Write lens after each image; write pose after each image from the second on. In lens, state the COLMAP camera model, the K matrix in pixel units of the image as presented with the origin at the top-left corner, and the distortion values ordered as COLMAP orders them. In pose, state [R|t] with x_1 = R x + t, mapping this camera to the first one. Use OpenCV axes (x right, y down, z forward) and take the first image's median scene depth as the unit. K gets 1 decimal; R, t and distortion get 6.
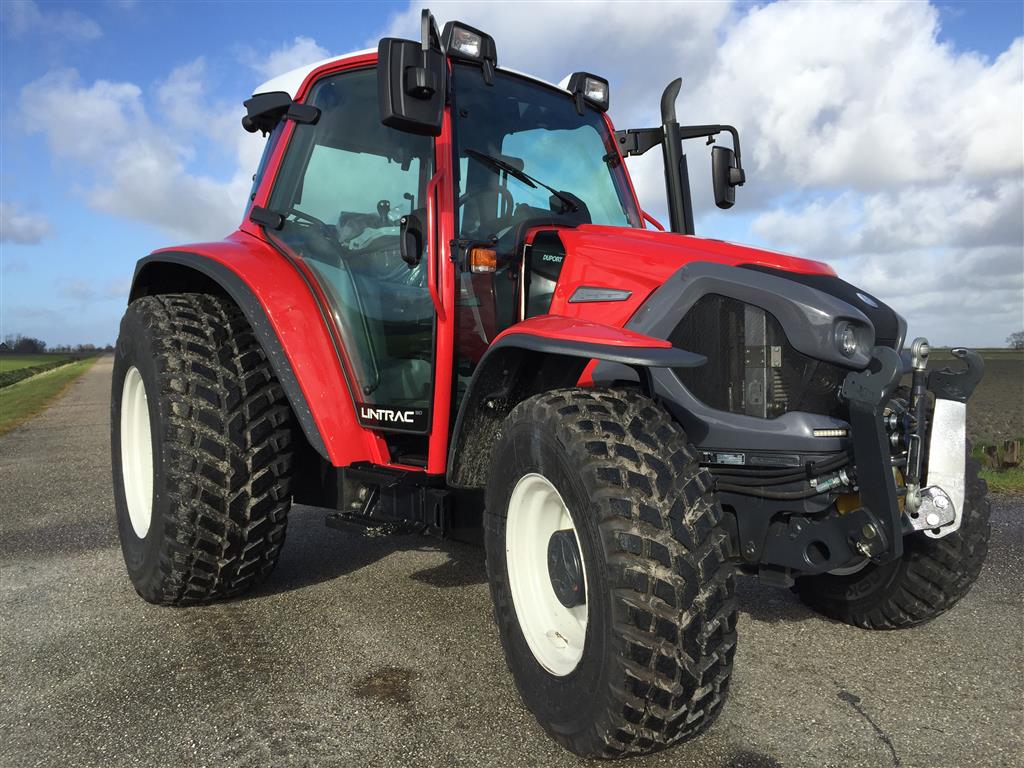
lens RADIAL K [[875.6, 0, 485.7], [0, 875.6, 412.7], [0, 0, 1]] dist [0.096755, -0.134505]
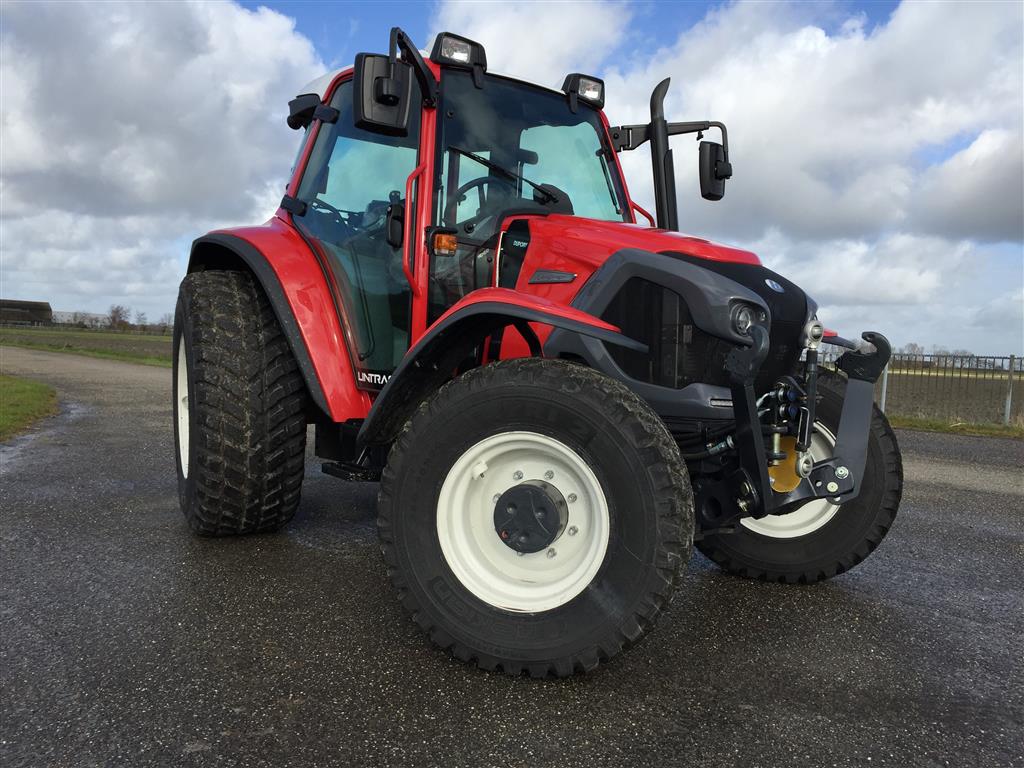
lens RADIAL K [[896.3, 0, 511.2], [0, 896.3, 405.9], [0, 0, 1]] dist [0.094584, -0.145786]
pose [[0.990410, 0.036069, -0.133368, 0.220779], [-0.034686, 0.999318, 0.012679, 0.017591], [0.133734, -0.007931, 0.990986, -0.147493]]
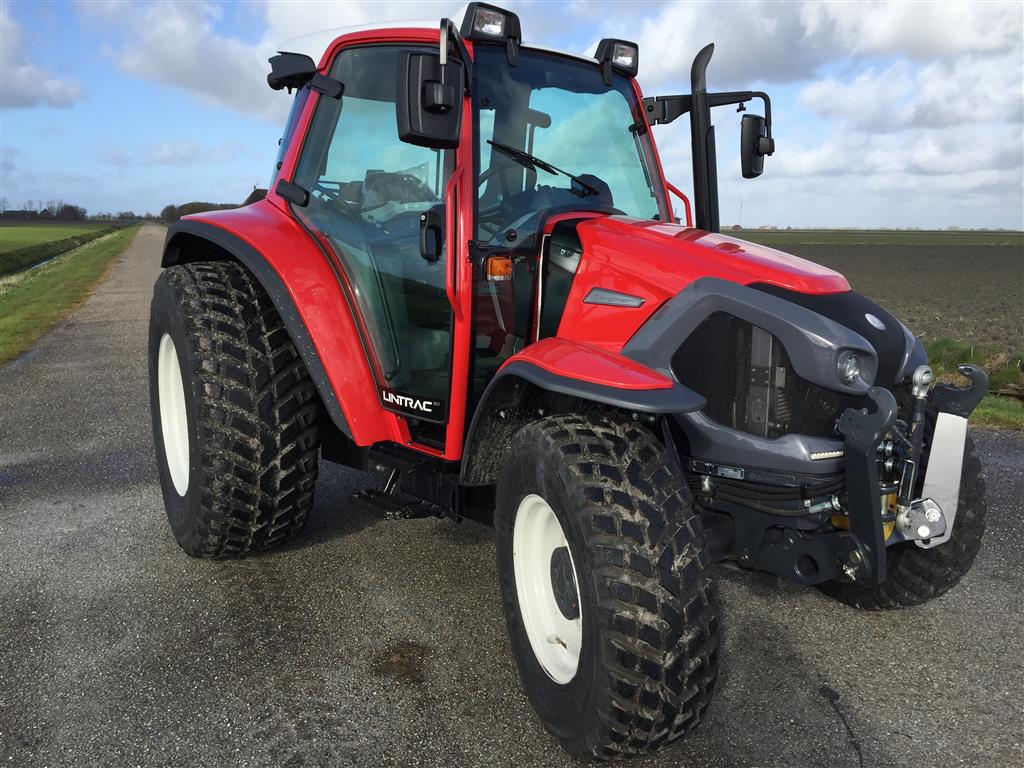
lens RADIAL K [[876.2, 0, 493.0], [0, 876.2, 384.6], [0, 0, 1]] dist [0.103382, -0.134288]
pose [[0.999081, 0.022012, -0.036780, 0.027620], [-0.016655, 0.990000, 0.140080, -0.163713], [0.039496, -0.139339, 0.989457, -0.027839]]
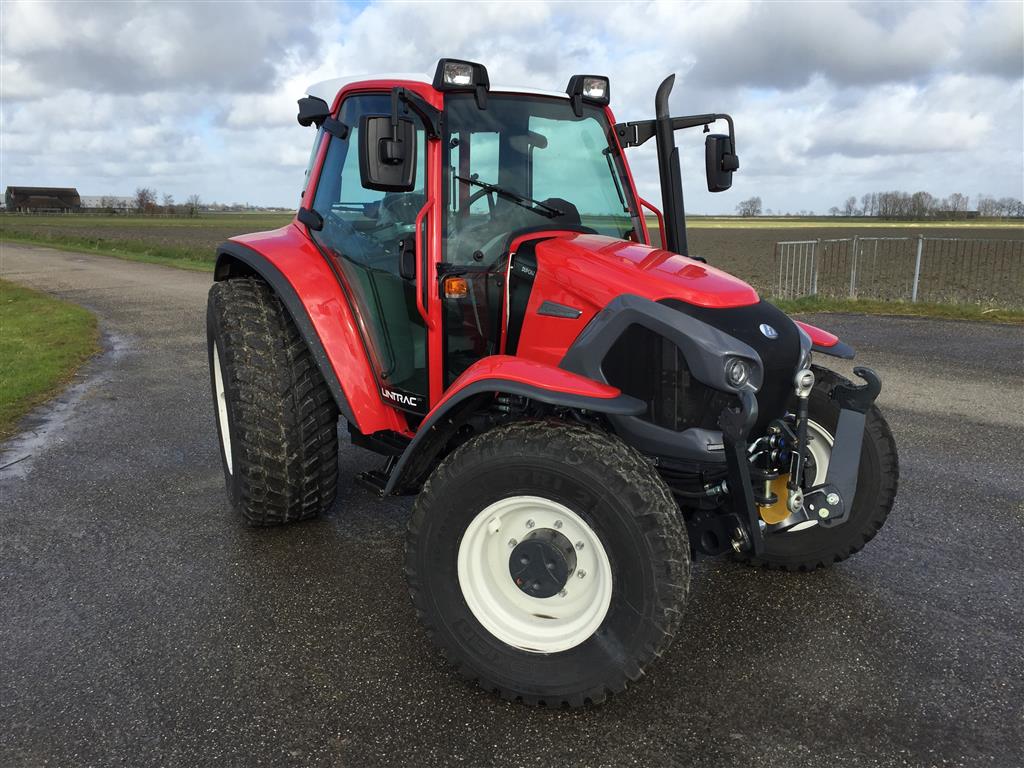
lens RADIAL K [[903.2, 0, 512.0], [0, 903.2, 384.0], [0, 0, 1]] dist [0.097493, -0.145685]
pose [[0.985381, 0.020552, -0.169120, 0.256411], [0.008044, 0.985977, 0.166685, -0.223730], [0.170174, -0.165609, 0.971398, -0.202131]]
